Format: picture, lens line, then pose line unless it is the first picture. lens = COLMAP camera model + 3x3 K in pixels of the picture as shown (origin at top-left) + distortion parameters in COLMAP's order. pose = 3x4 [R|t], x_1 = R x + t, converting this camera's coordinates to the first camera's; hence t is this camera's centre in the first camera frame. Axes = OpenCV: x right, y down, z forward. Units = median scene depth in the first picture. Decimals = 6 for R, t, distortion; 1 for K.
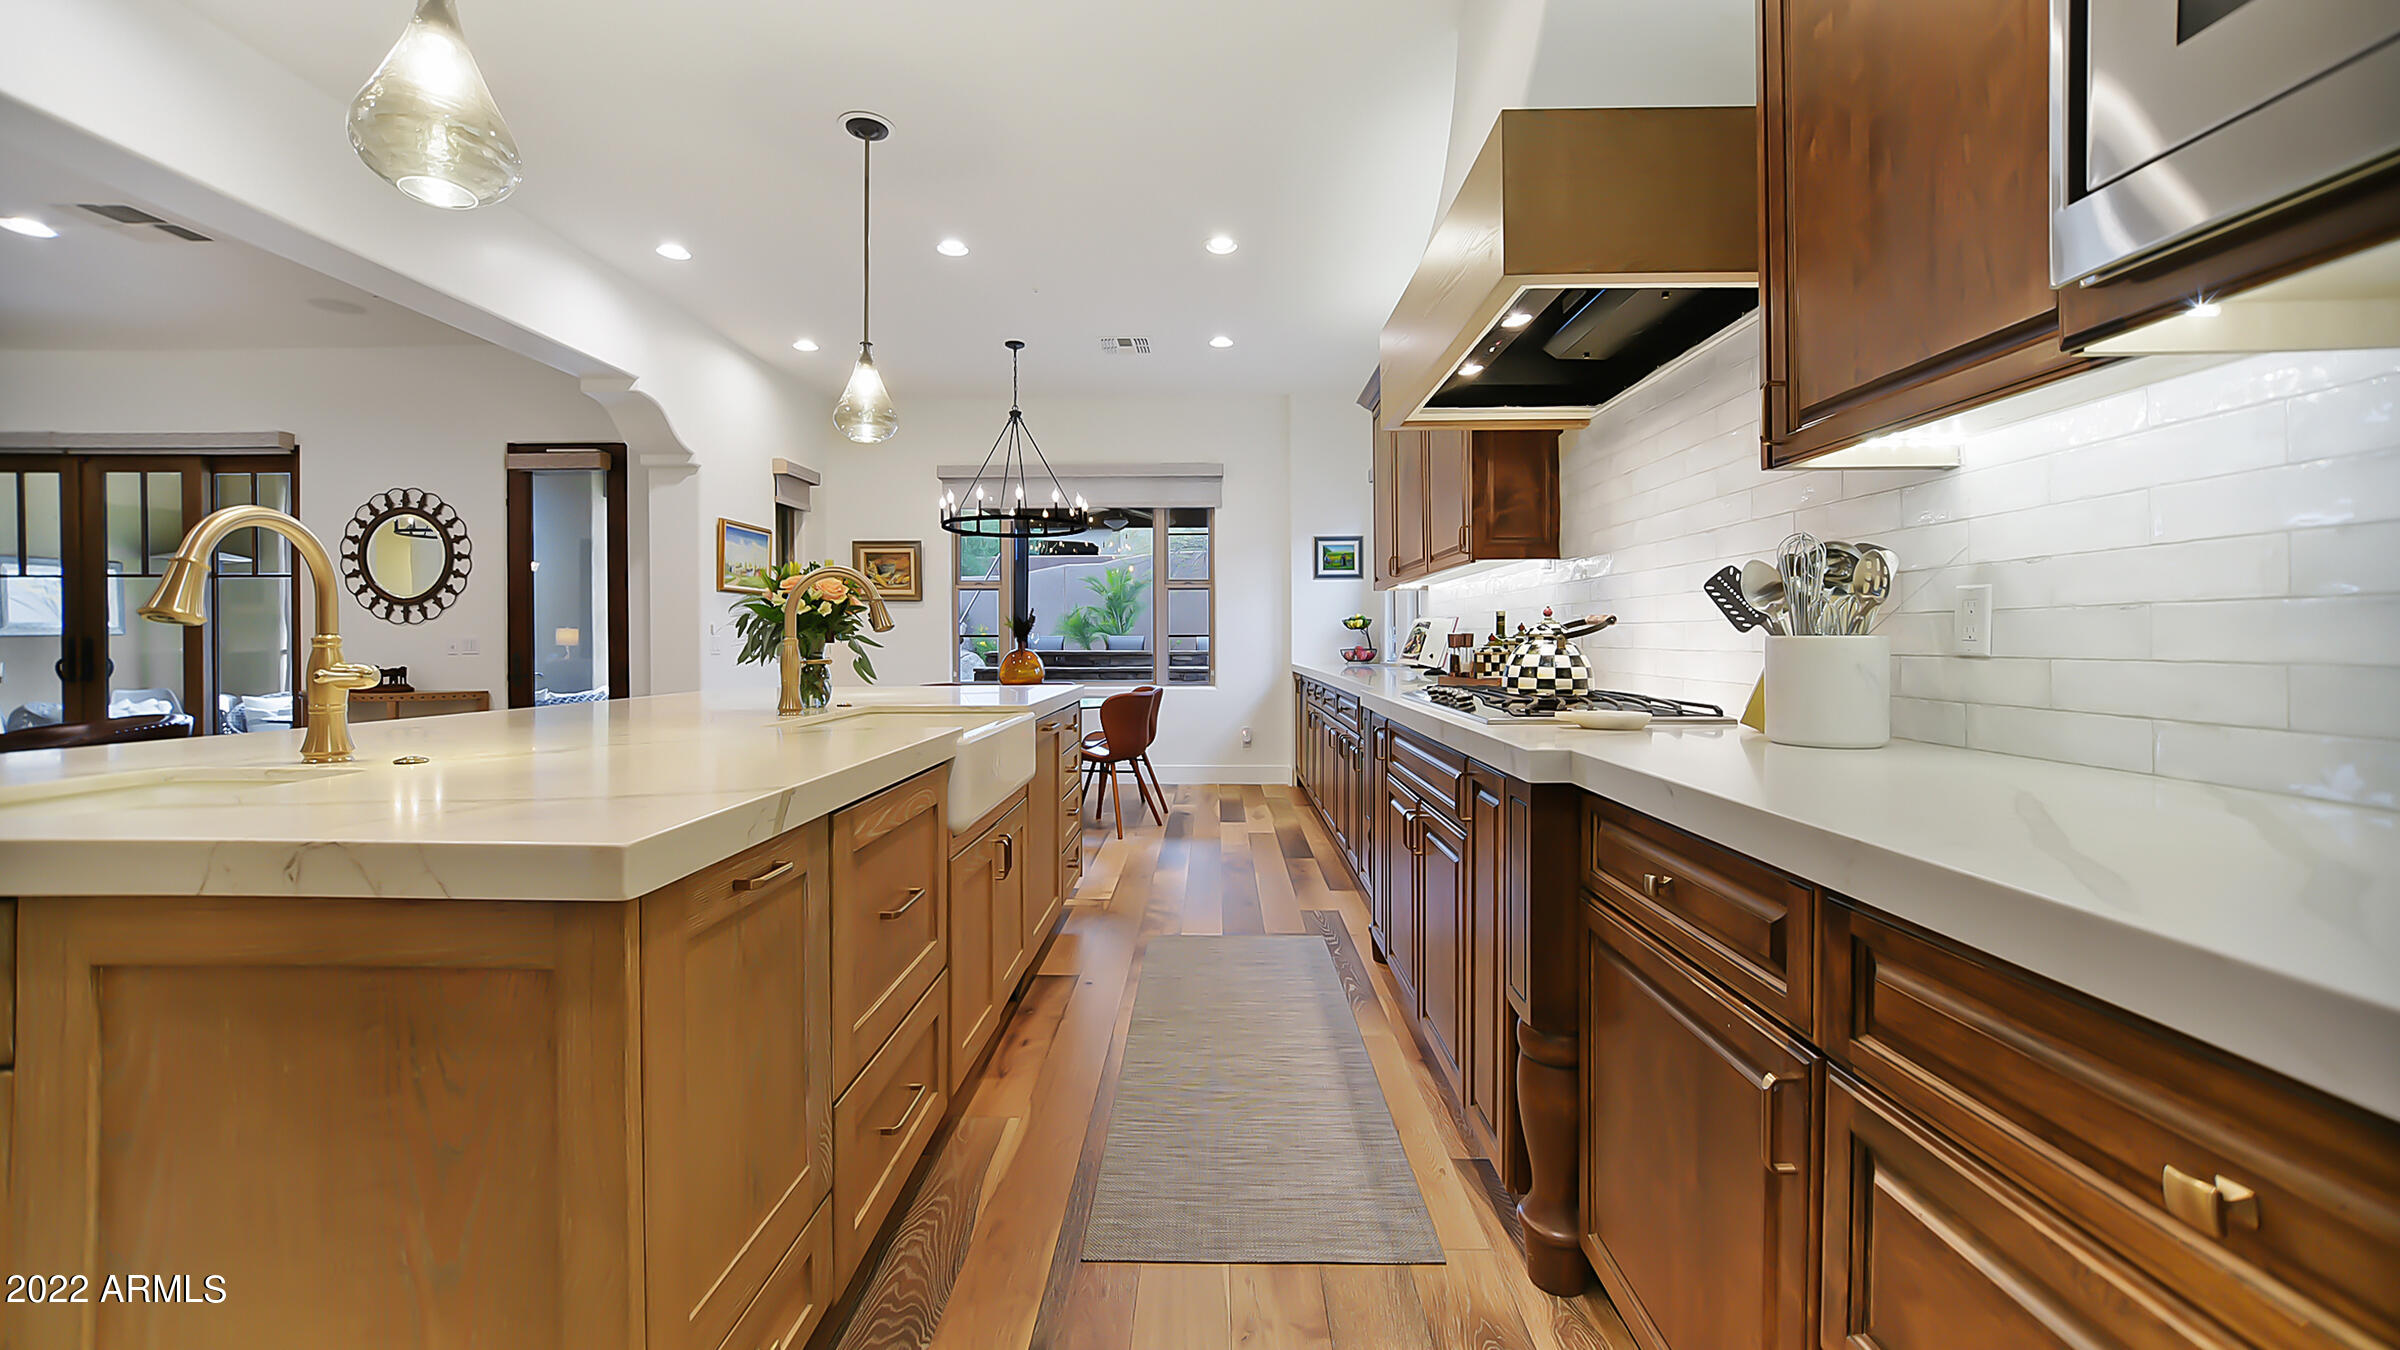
lens RADIAL K [[923.6, 0, 1193.5], [0, 923.6, 646.9], [0, 0, 1]] dist [0.002020, 0.000169]
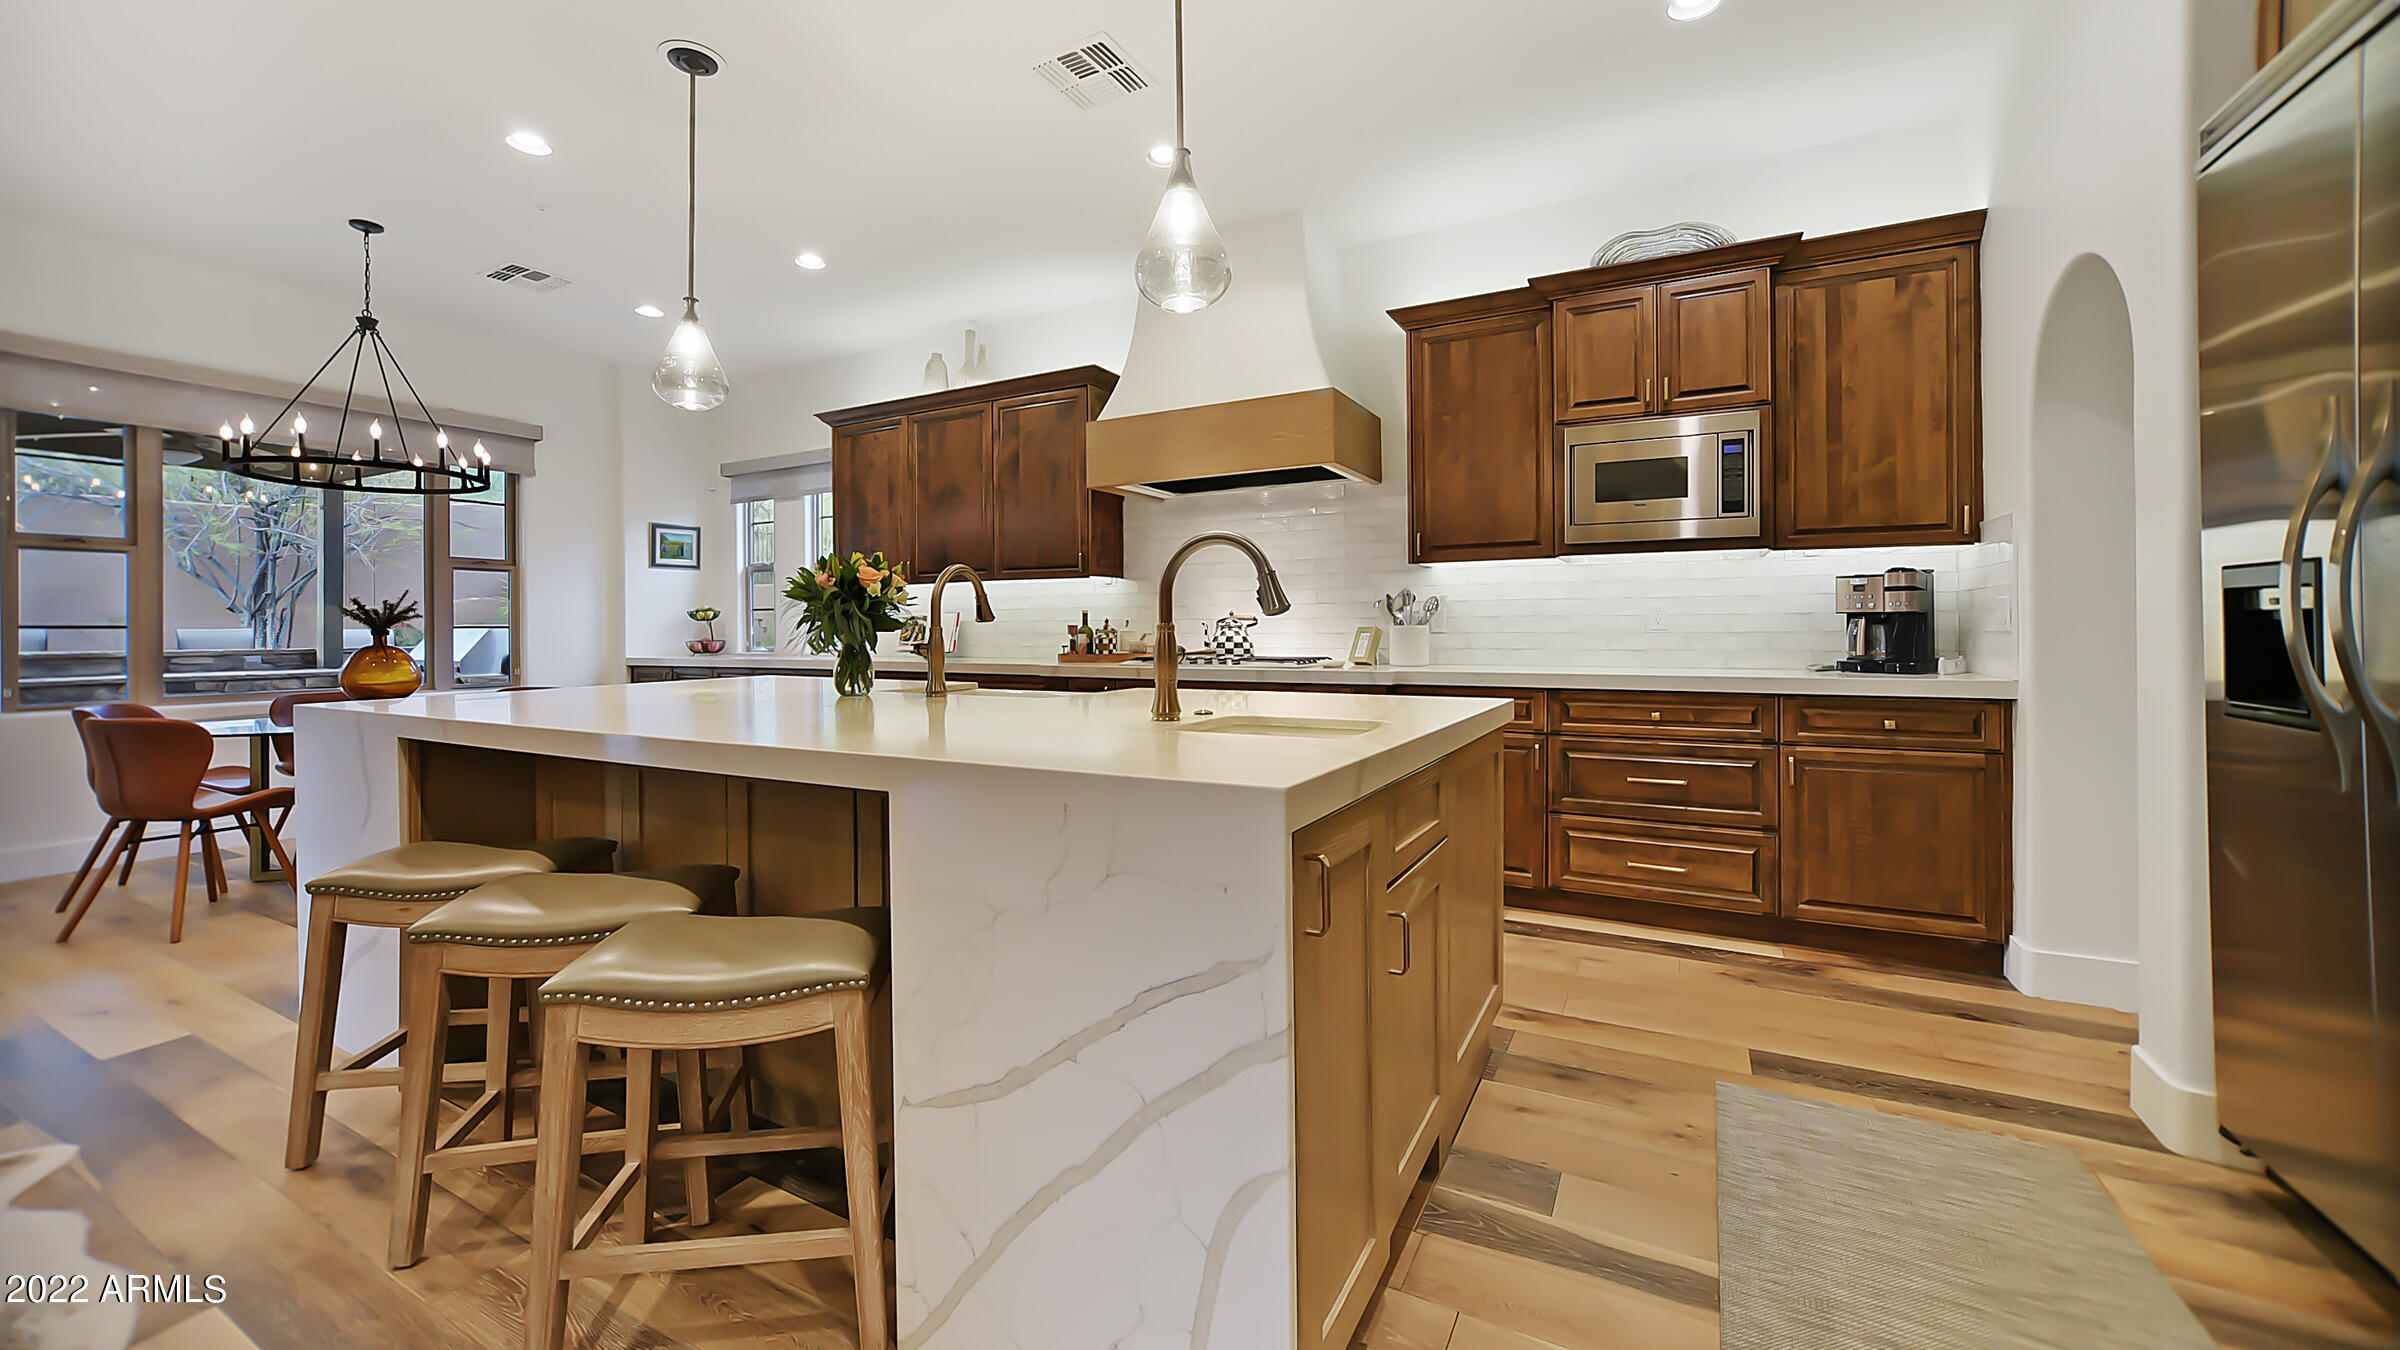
lens RADIAL K [[923.6, 0, 1193.5], [0, 923.6, 646.9], [0, 0, 1]] dist [0.002020, 0.000169]
pose [[0.457148, -0.016076, 0.889245, -0.464492], [0.011225, 0.999861, 0.012305, 0.002434], [-0.889320, 0.004357, 0.457265, 0.076618]]
